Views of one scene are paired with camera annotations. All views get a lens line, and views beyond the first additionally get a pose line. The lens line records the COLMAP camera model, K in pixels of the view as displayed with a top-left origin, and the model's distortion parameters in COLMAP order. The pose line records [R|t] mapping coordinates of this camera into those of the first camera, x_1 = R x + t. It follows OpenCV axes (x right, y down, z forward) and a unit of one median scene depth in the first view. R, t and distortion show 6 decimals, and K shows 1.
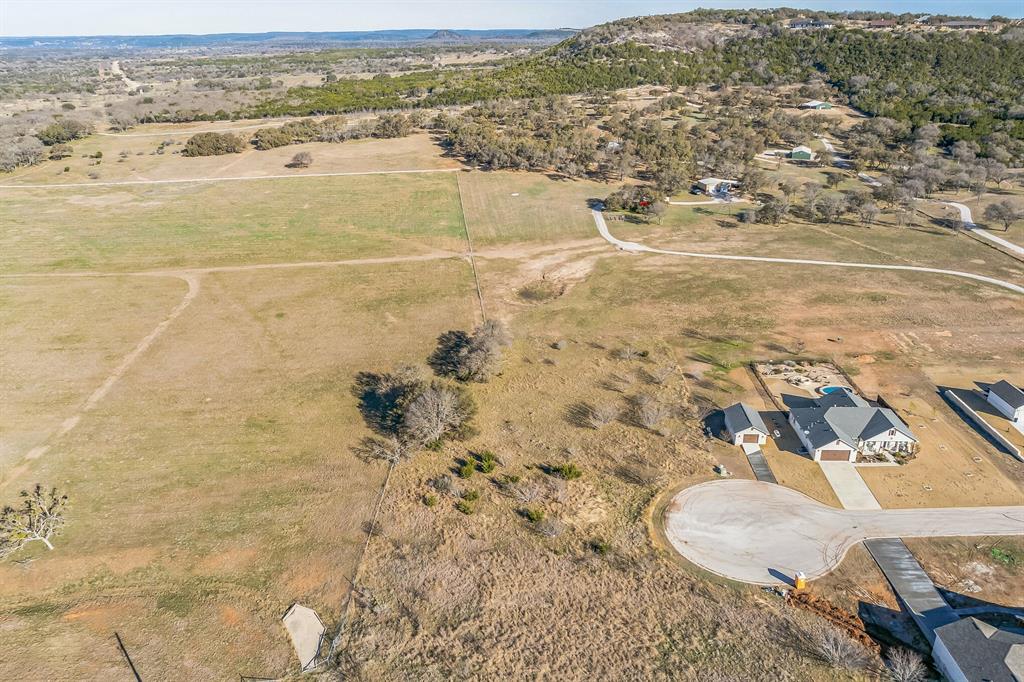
lens RADIAL K [[778.2, 0, 509.2], [0, 778.2, 334.0], [0, 0, 1]] dist [-0.080094, 0.064350]
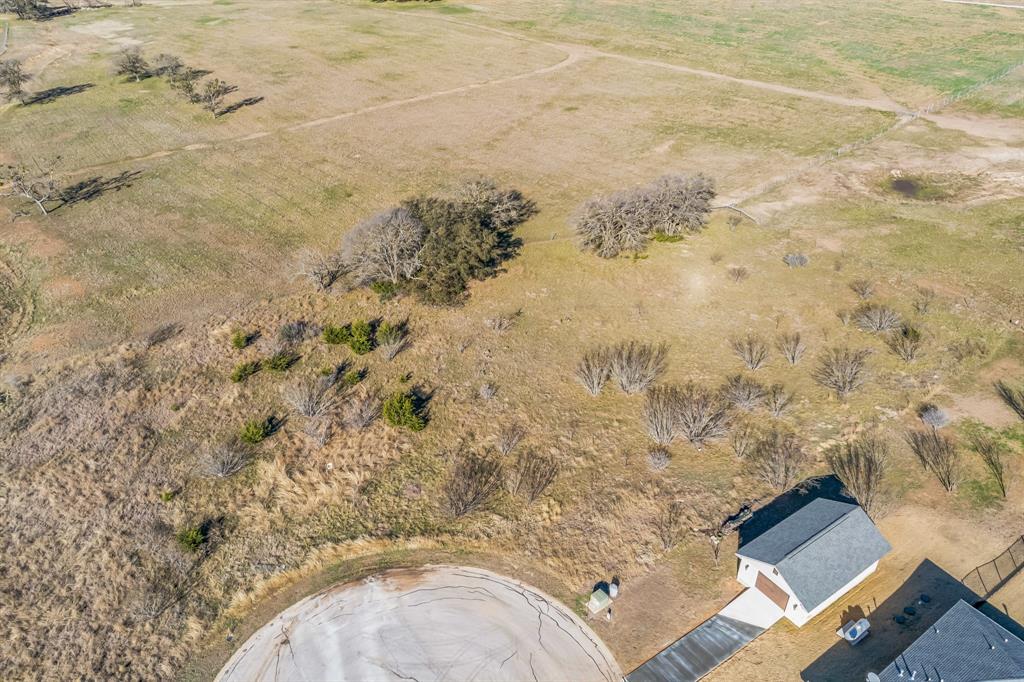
lens RADIAL K [[778.2, 0, 509.2], [0, 778.2, 334.0], [0, 0, 1]] dist [-0.080094, 0.064350]
pose [[0.605810, 0.426987, -0.671325, 0.308838], [-0.301472, 0.904061, 0.302964, -0.038861], [0.736280, 0.018847, 0.676414, 0.458716]]
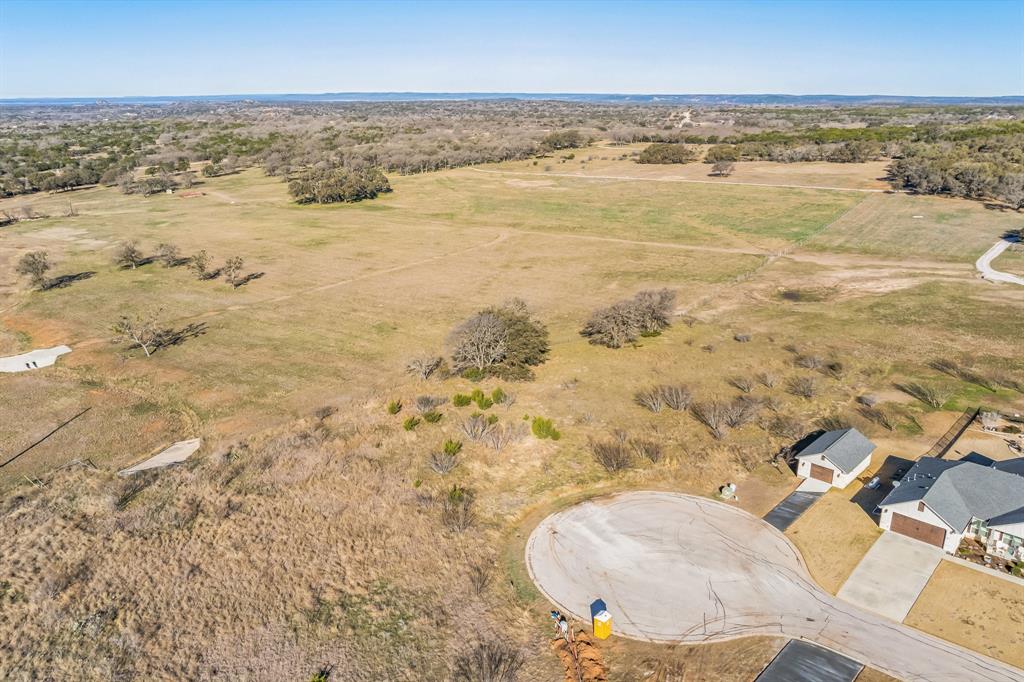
lens RADIAL K [[778.2, 0, 509.2], [0, 778.2, 334.0], [0, 0, 1]] dist [-0.080094, 0.064350]
pose [[0.757374, 0.198194, -0.622177, 0.348943], [-0.243364, 0.969852, 0.012699, 0.055497], [0.605936, 0.141798, 0.782774, 0.230472]]
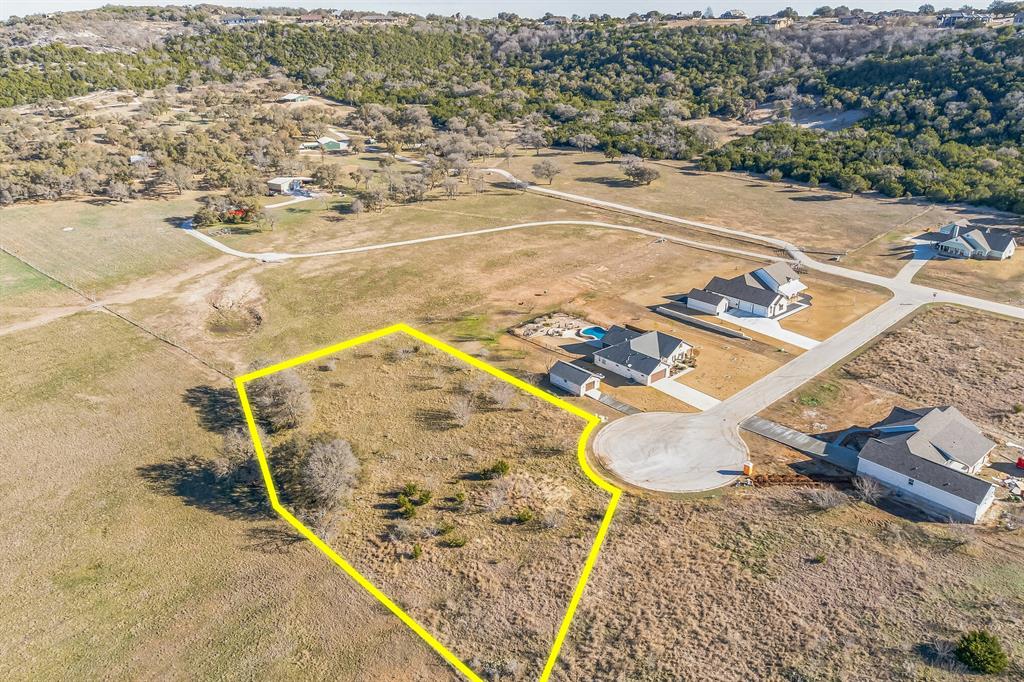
lens RADIAL K [[778.2, 0, 509.2], [0, 778.2, 334.0], [0, 0, 1]] dist [-0.080094, 0.064350]
pose [[0.727890, -0.253548, 0.637095, -0.334869], [0.251439, 0.963099, 0.096017, -0.053606], [-0.637930, 0.090301, 0.764782, 0.146850]]
